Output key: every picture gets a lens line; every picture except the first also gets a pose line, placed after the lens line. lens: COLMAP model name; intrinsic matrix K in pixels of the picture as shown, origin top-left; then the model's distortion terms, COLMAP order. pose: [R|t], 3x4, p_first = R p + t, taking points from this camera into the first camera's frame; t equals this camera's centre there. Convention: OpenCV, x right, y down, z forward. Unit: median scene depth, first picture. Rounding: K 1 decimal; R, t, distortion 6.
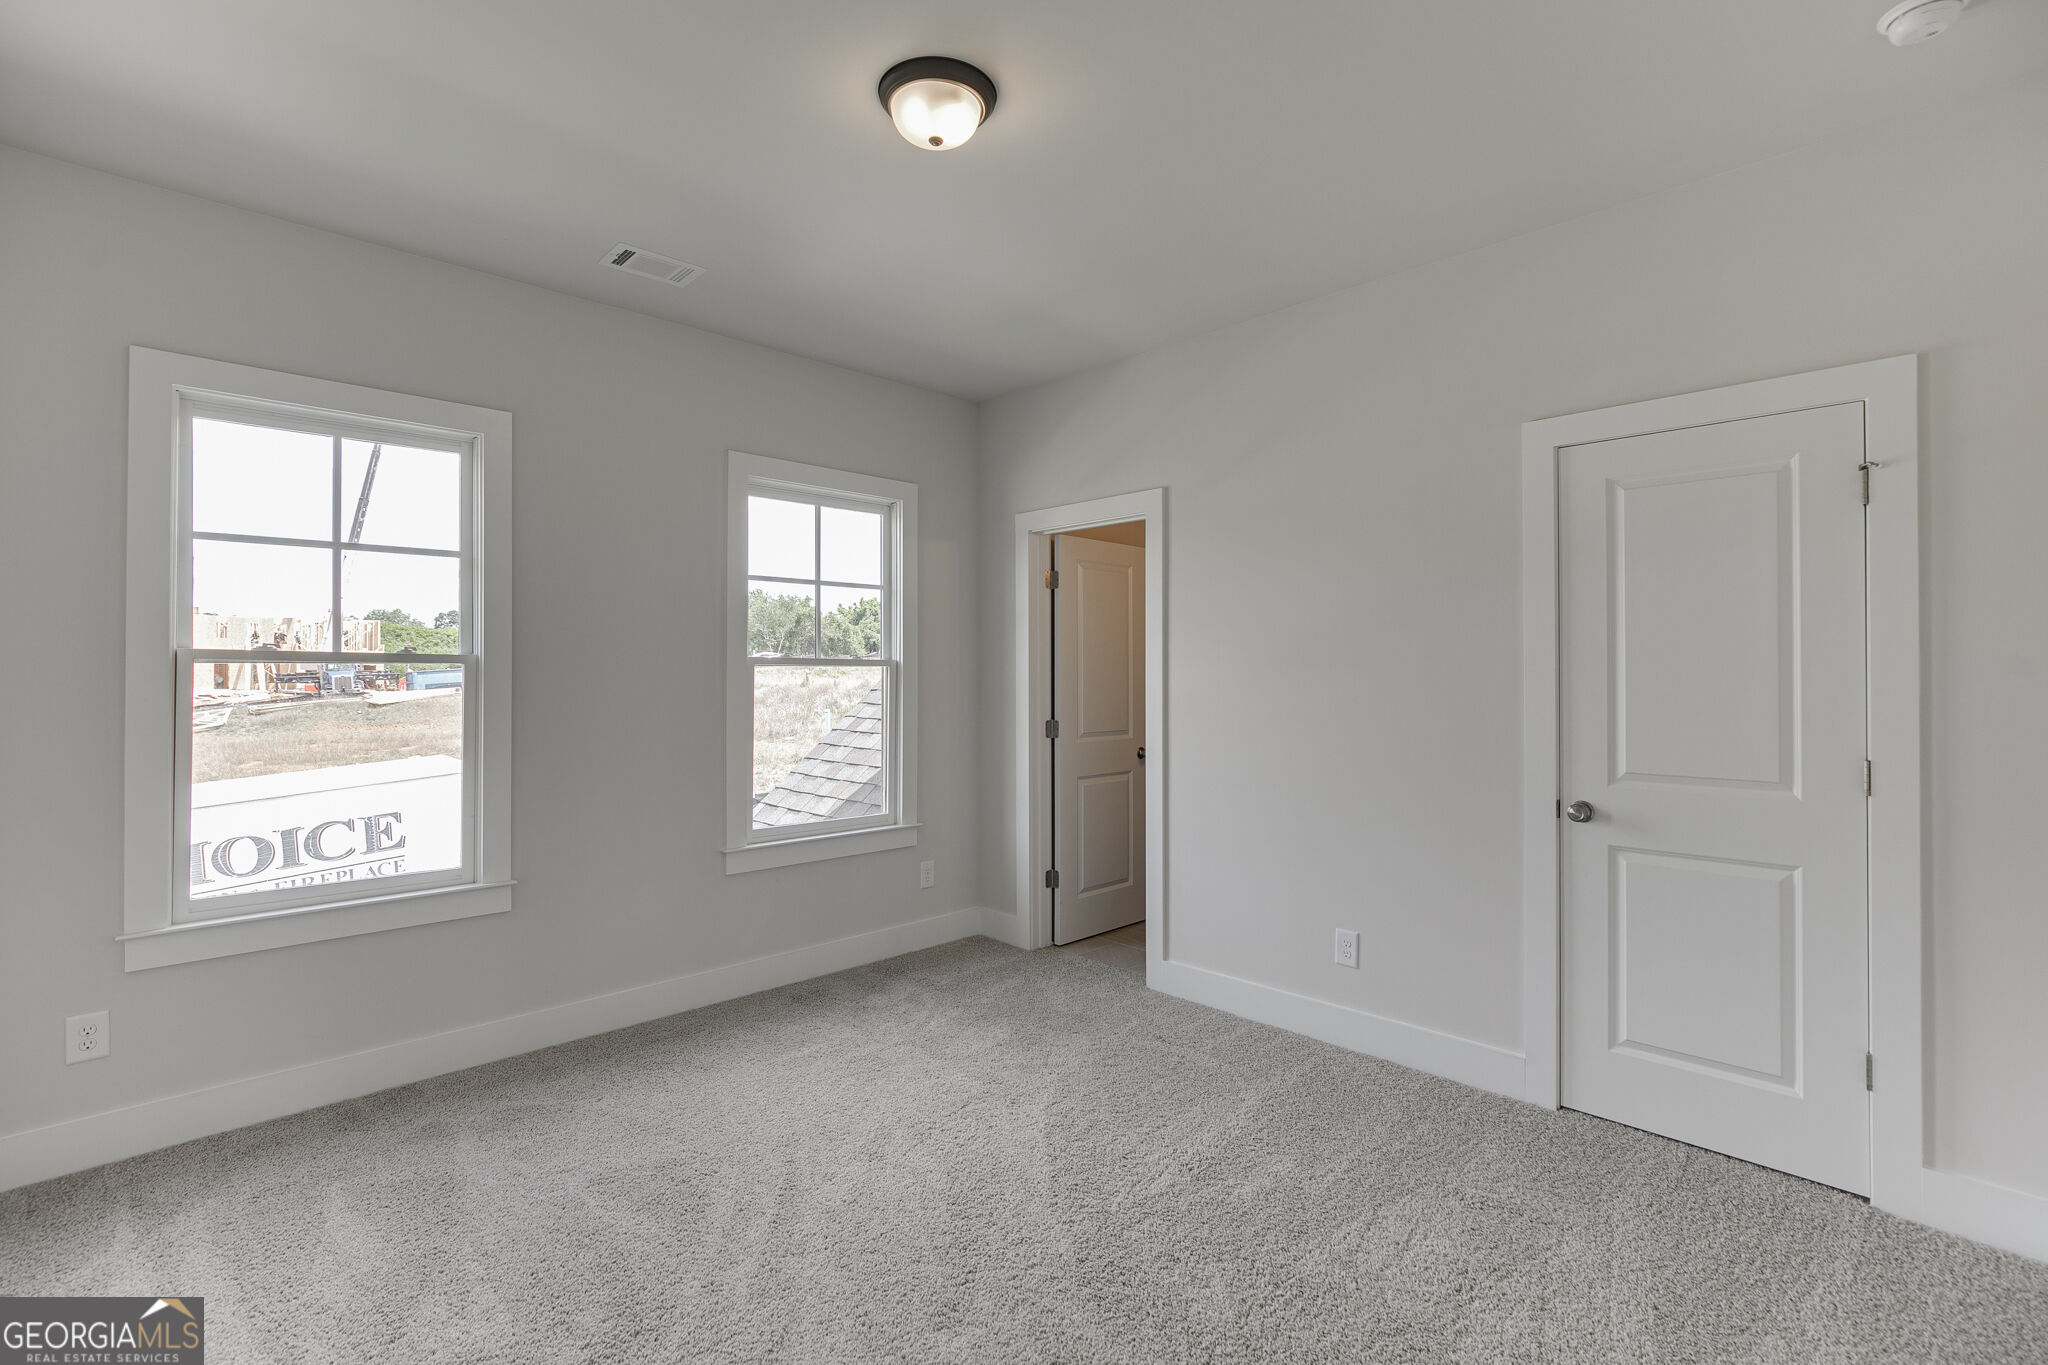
lens RADIAL K [[928.9, 0, 1019.7], [0, 928.9, 681.7], [0, 0, 1]] dist [0.001503, 0.000387]
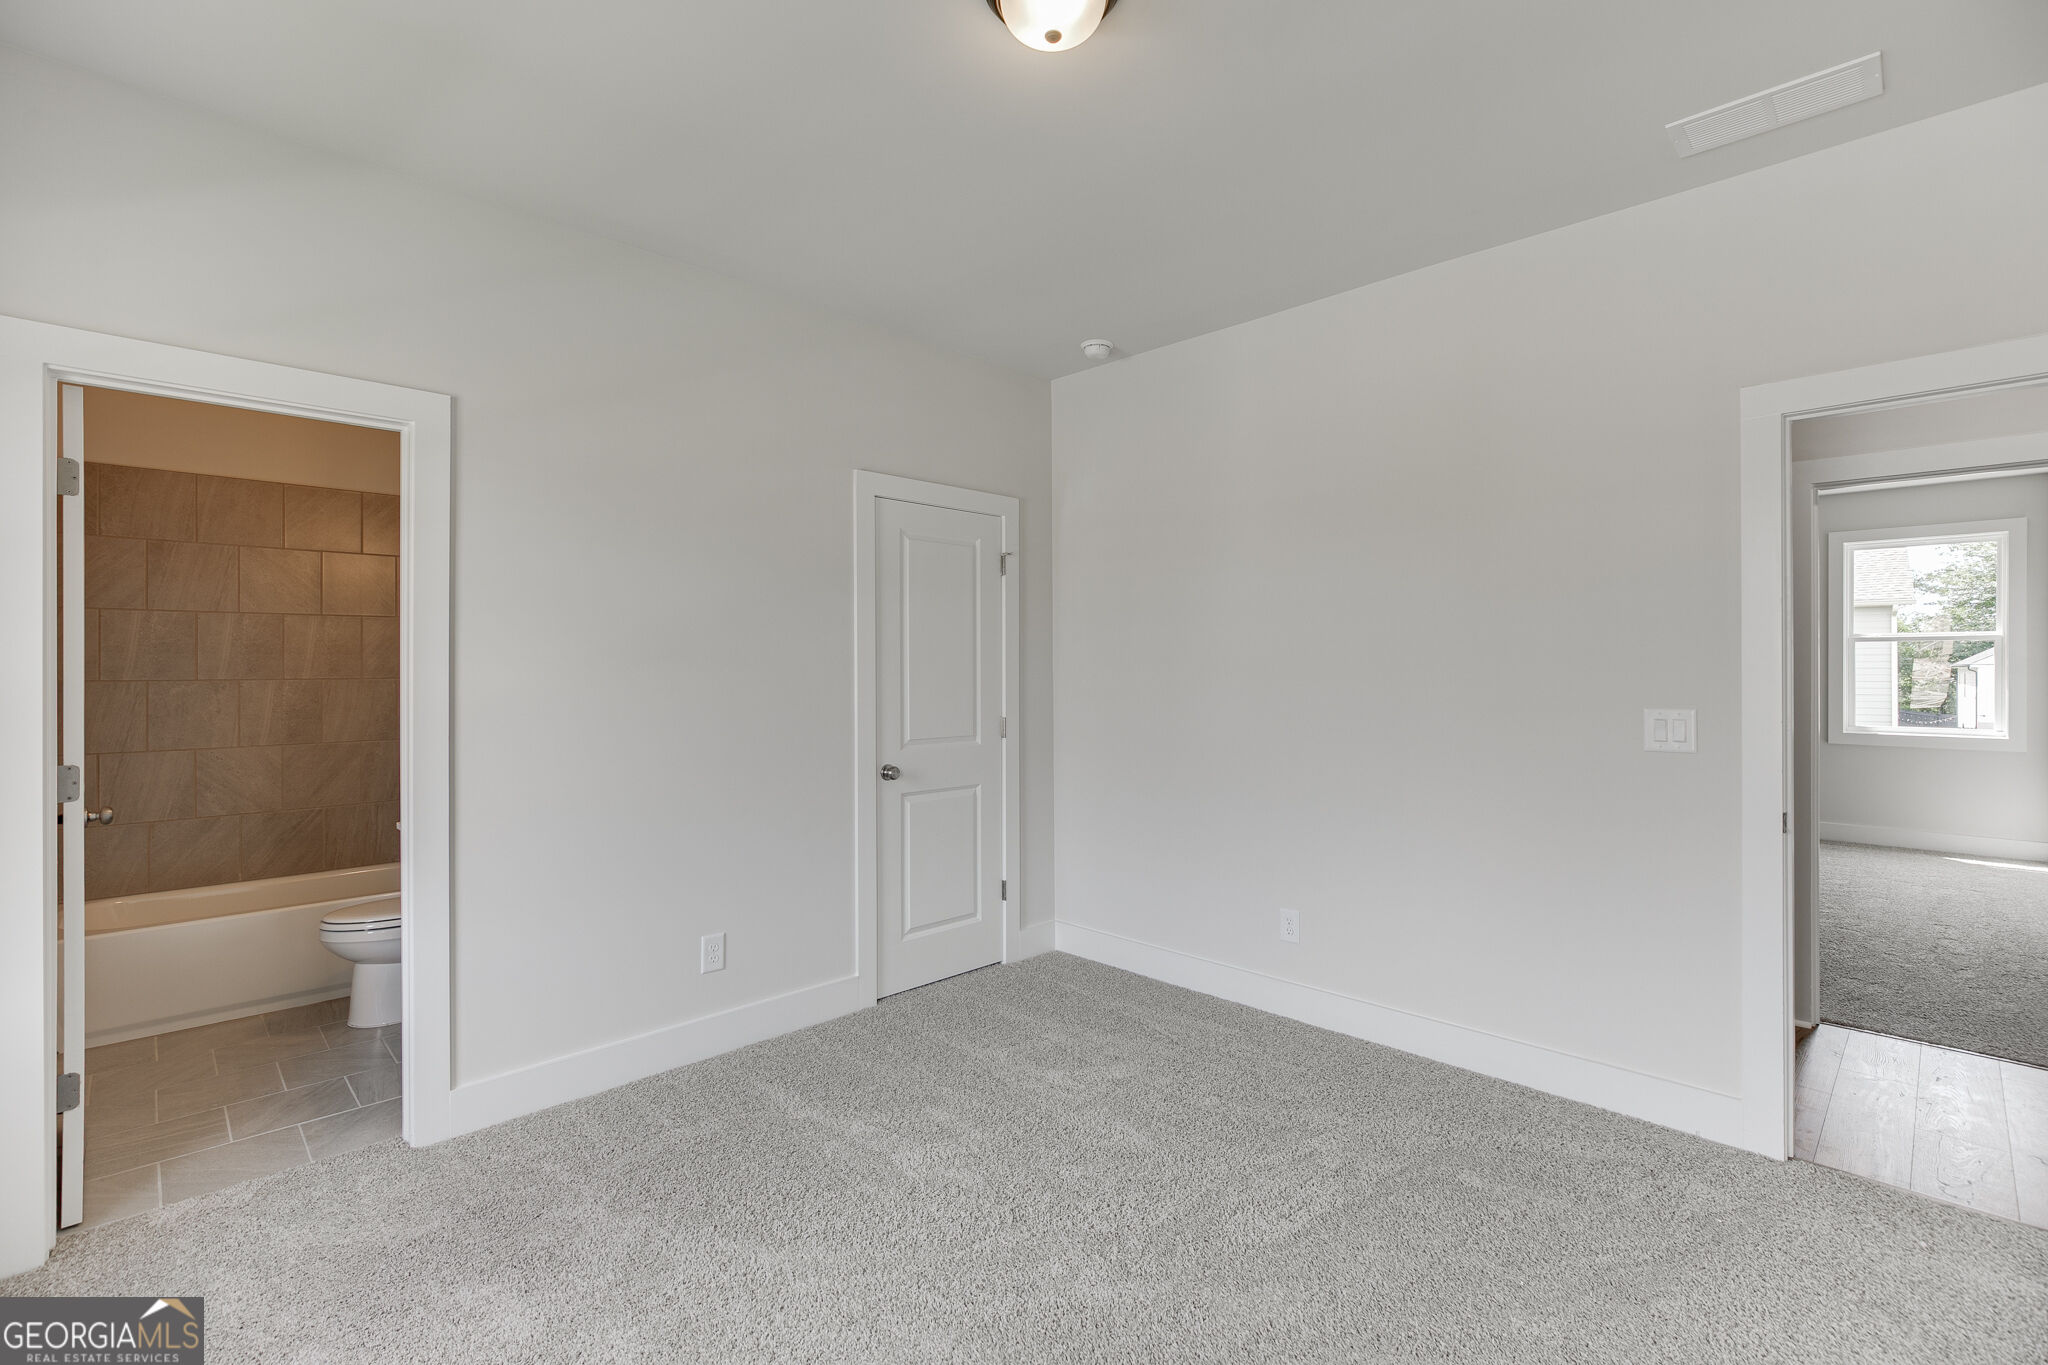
lens RADIAL K [[928.9, 0, 1014.5], [0, 928.9, 675.3], [0, 0, 1]] dist [0.001503, 0.000387]
pose [[-0.005478, -0.005518, 0.999970, -0.753718], [0.007906, 0.999953, 0.005561, -0.006657], [-0.999954, 0.007936, -0.005434, 0.840804]]
